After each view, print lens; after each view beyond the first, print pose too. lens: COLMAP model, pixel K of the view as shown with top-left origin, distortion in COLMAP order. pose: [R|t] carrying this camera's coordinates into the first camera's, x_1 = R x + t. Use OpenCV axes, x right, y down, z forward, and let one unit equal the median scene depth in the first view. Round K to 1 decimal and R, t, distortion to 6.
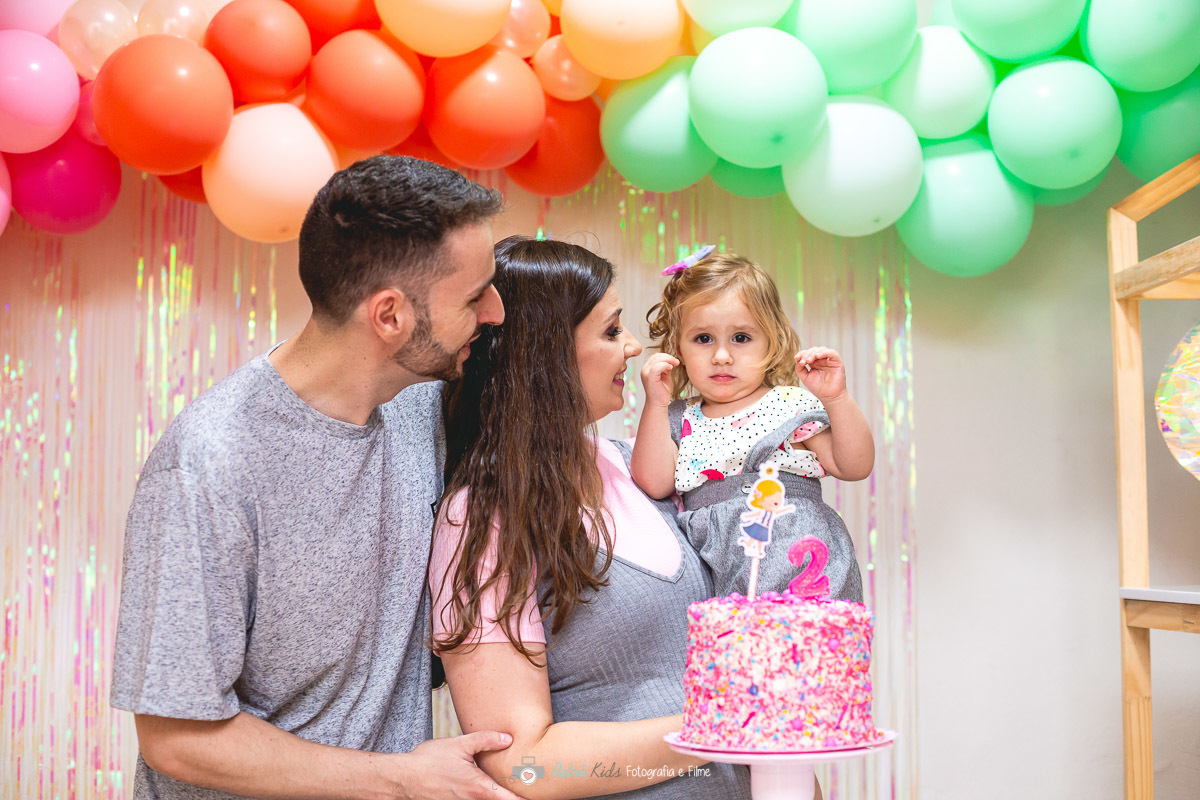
lens RADIAL K [[1778.6, 0, 600.0], [0, 1778.6, 400.0], [0, 0, 1]] dist [-0.182032, 0.212930]
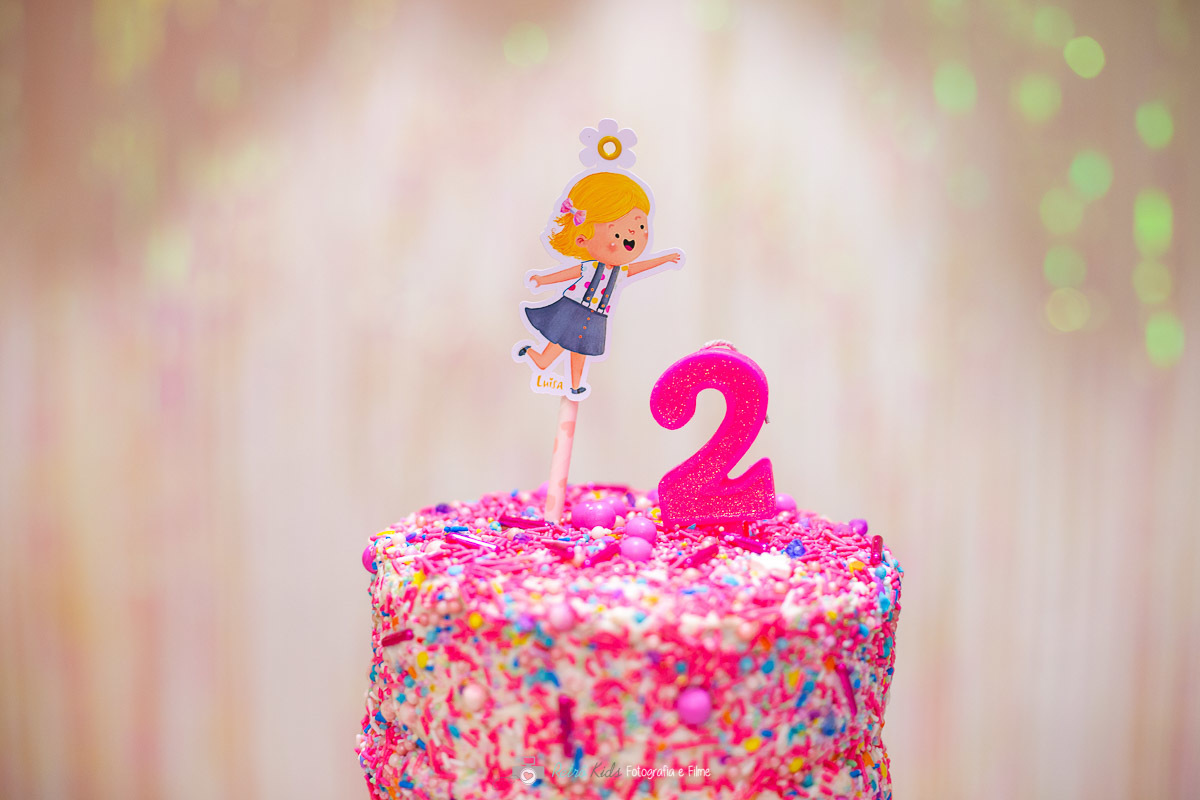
lens RADIAL K [[1778.6, 0, 600.0], [0, 1778.6, 400.0], [0, 0, 1]] dist [-0.182032, 0.212930]
pose [[0.956456, 0.040989, -0.288983, 0.202294], [0.015604, 0.981493, 0.190860, 0.023279], [0.291458, -0.187058, 0.938116, 0.697787]]
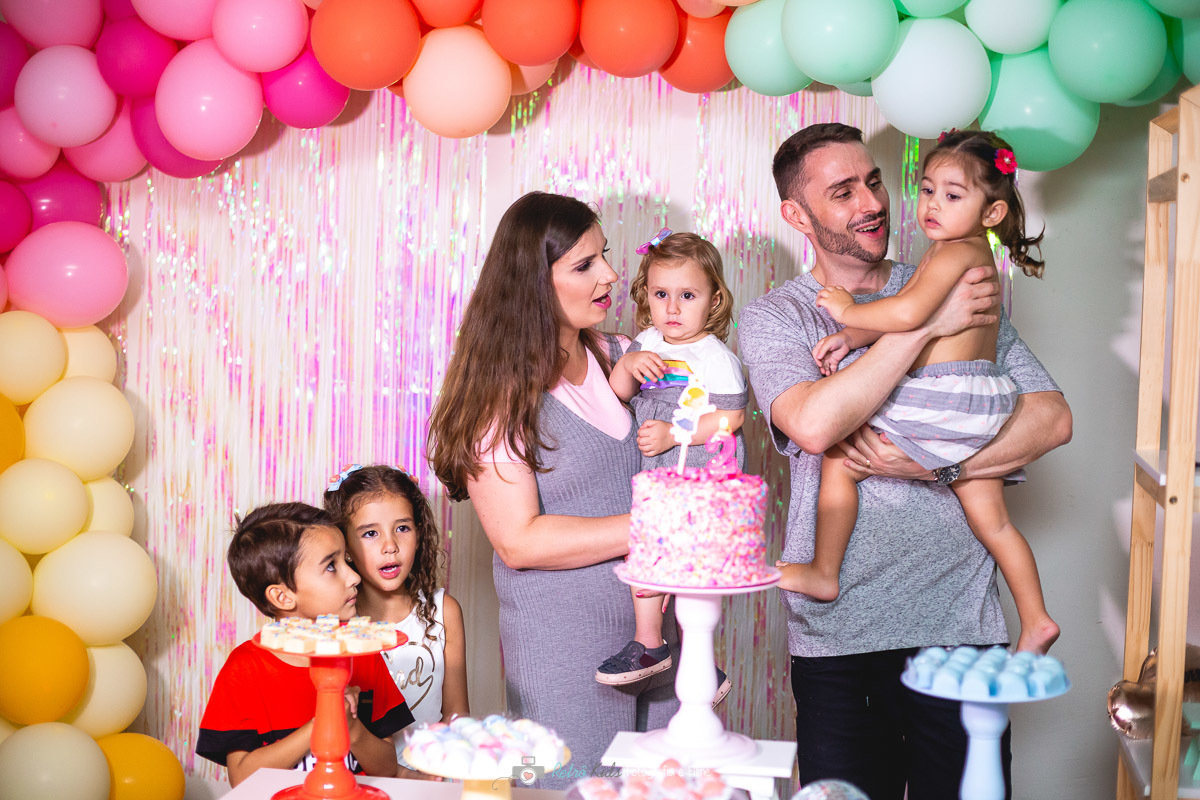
lens RADIAL K [[1778.6, 0, 600.0], [0, 1778.6, 400.0], [0, 0, 1]] dist [-0.182032, 0.212930]
pose [[0.967219, 0.054265, -0.248080, 0.378172], [-0.014697, 0.987226, 0.158647, -0.167741], [0.253520, -0.149800, 0.955661, -0.343041]]
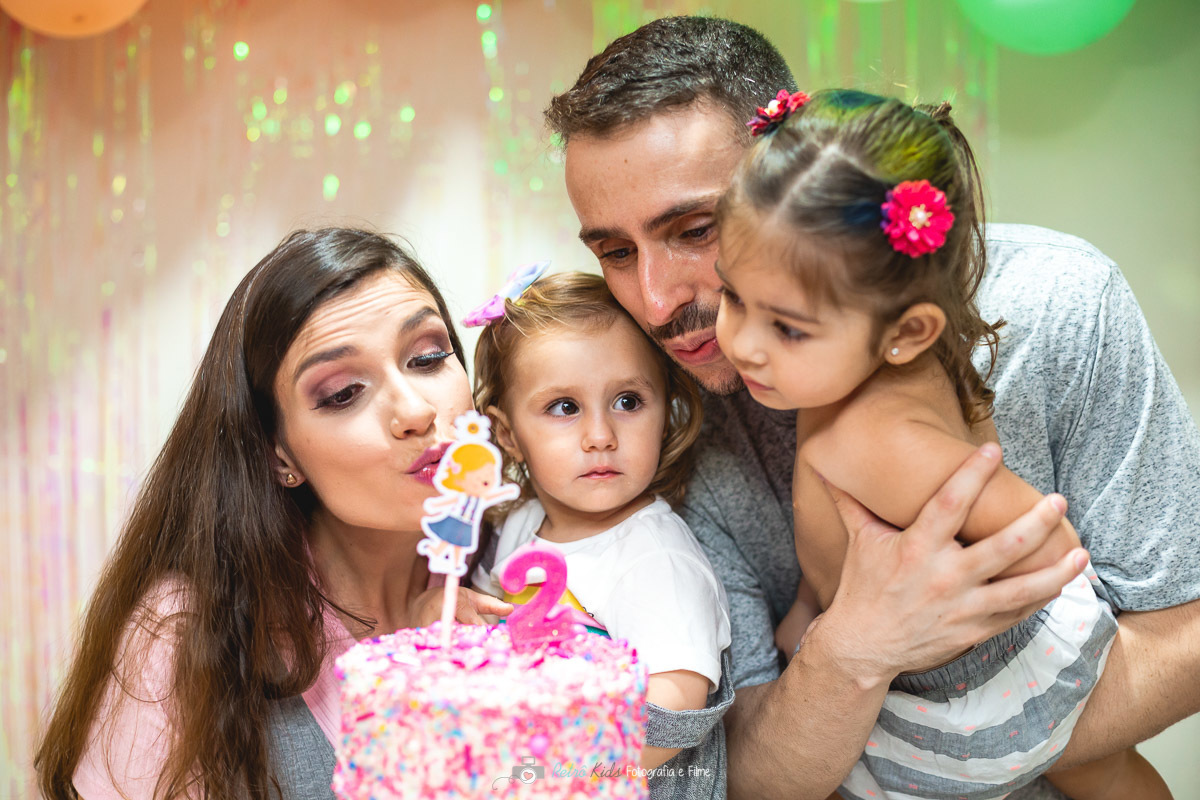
lens RADIAL K [[1778.6, 0, 600.0], [0, 1778.6, 400.0], [0, 0, 1]] dist [-0.182032, 0.212930]
pose [[0.988366, 0.002008, -0.152078, 0.236063], [0.018736, 0.990689, 0.134850, -0.050316], [0.150933, -0.136131, 0.979126, 0.446709]]
